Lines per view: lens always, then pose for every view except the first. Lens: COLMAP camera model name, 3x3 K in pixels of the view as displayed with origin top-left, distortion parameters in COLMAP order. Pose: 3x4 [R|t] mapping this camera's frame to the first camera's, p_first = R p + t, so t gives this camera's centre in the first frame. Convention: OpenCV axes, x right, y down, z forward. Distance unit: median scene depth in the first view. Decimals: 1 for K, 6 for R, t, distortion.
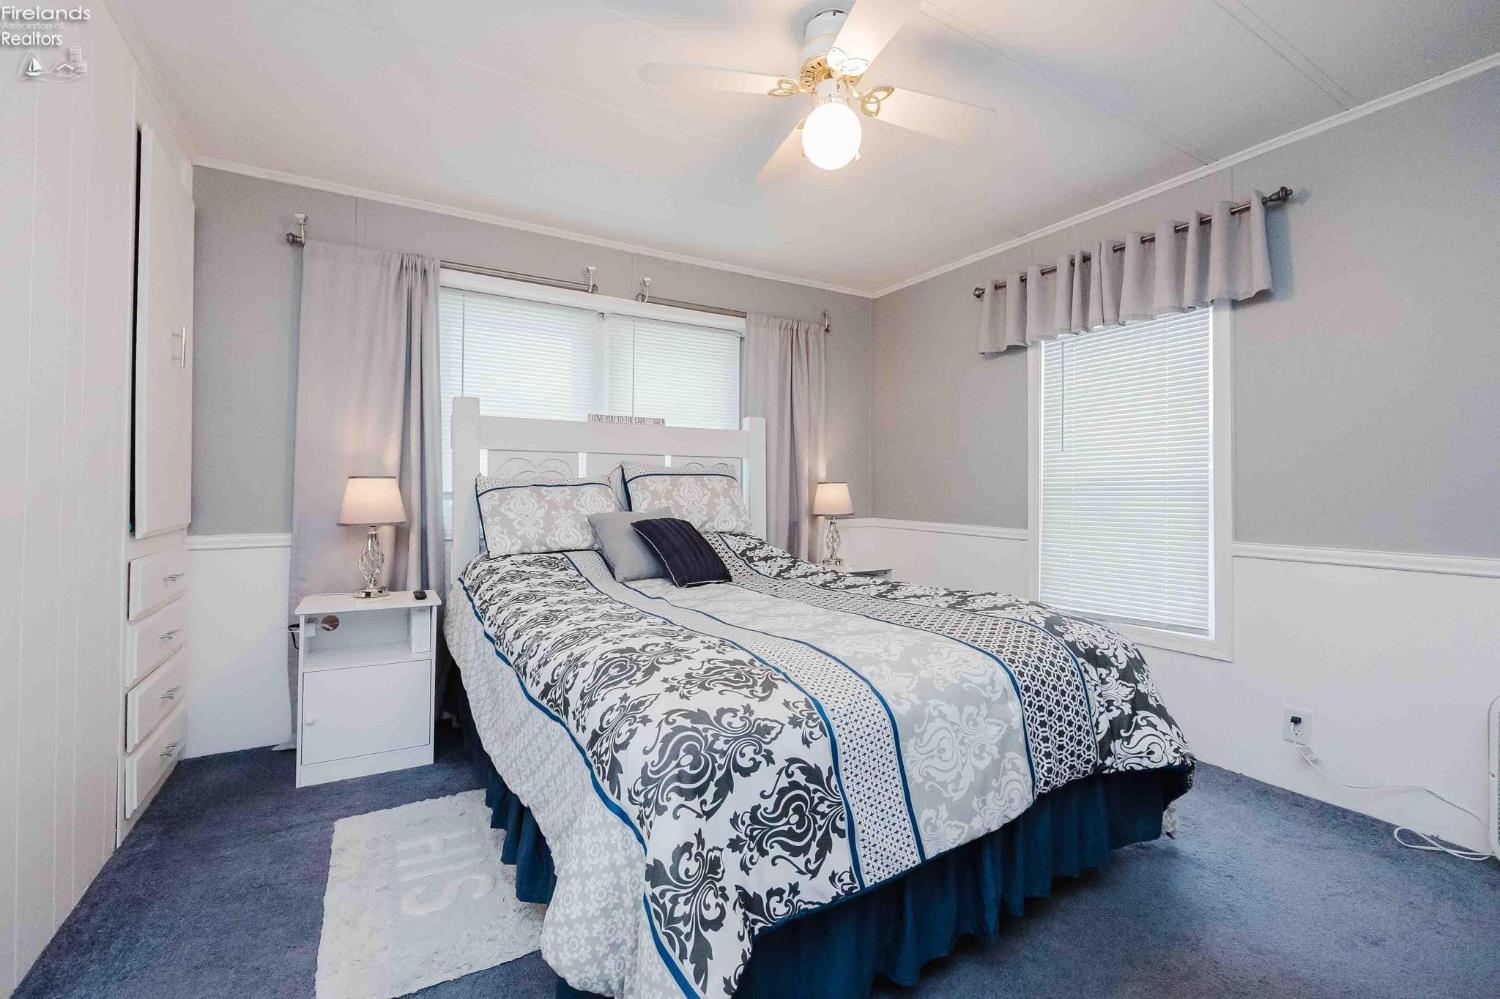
lens RADIAL K [[665.3, 0, 759.0], [0, 665.3, 479.1], [0, 0, 1]] dist [-0.012099, -0.000105]
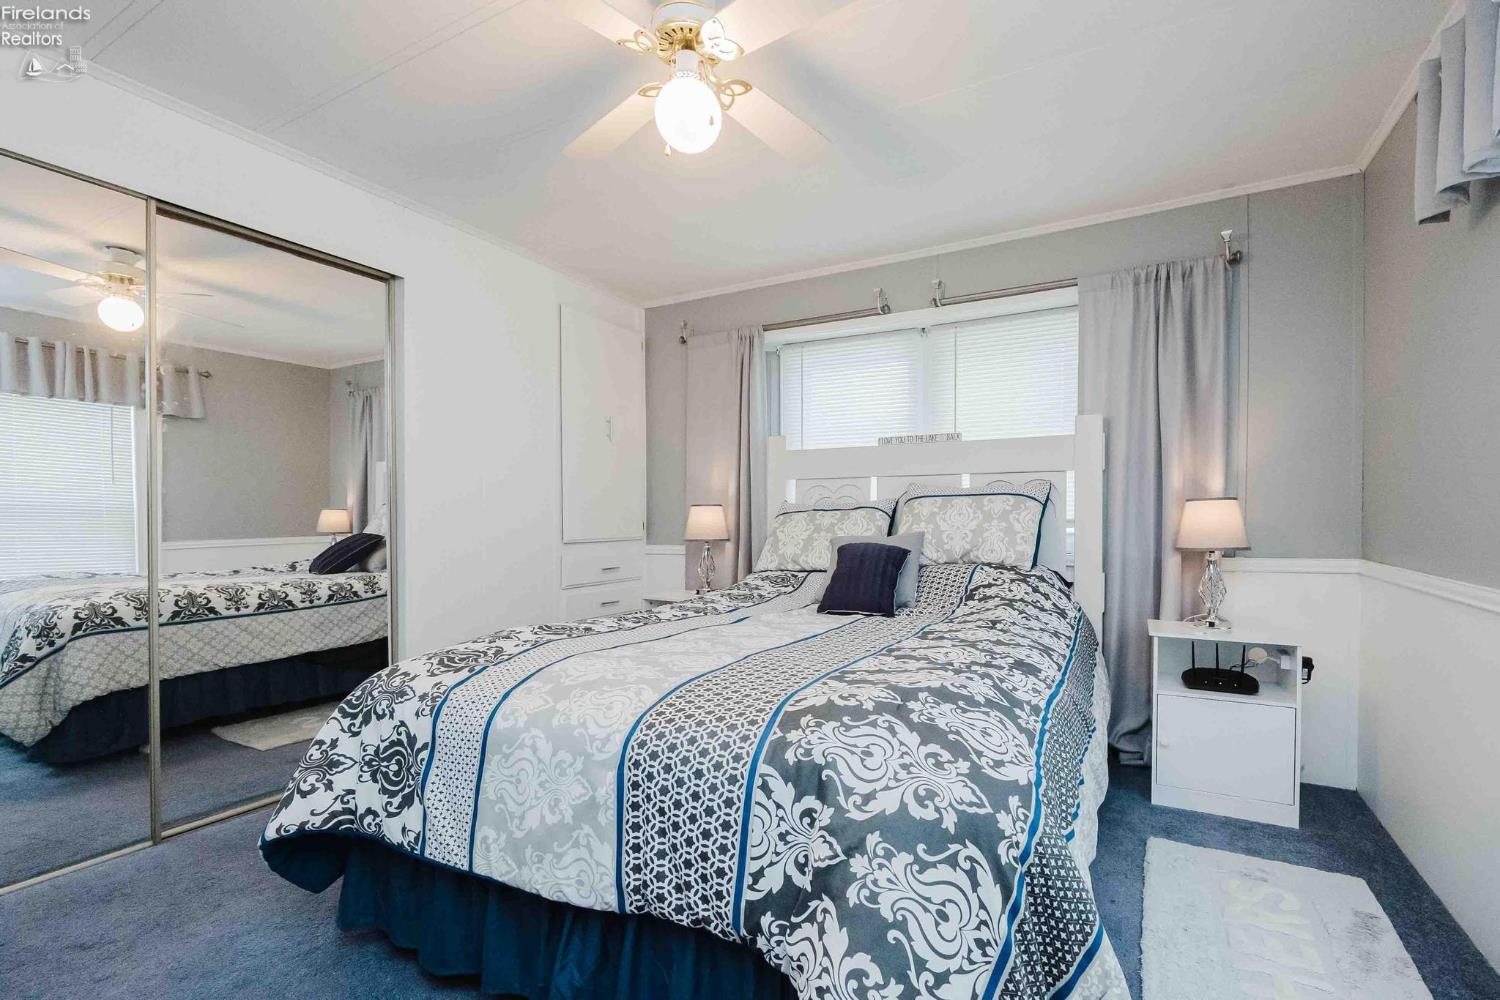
lens RADIAL K [[663.3, 0, 751.7], [0, 663.3, 526.5], [0, 0, 1]] dist [-0.009414, -0.000013]
pose [[0.494570, 0.006310, -0.869115, 1.033708], [0.016322, 0.999730, 0.016546, 0.031312], [0.868985, -0.022369, 0.494333, 0.685830]]
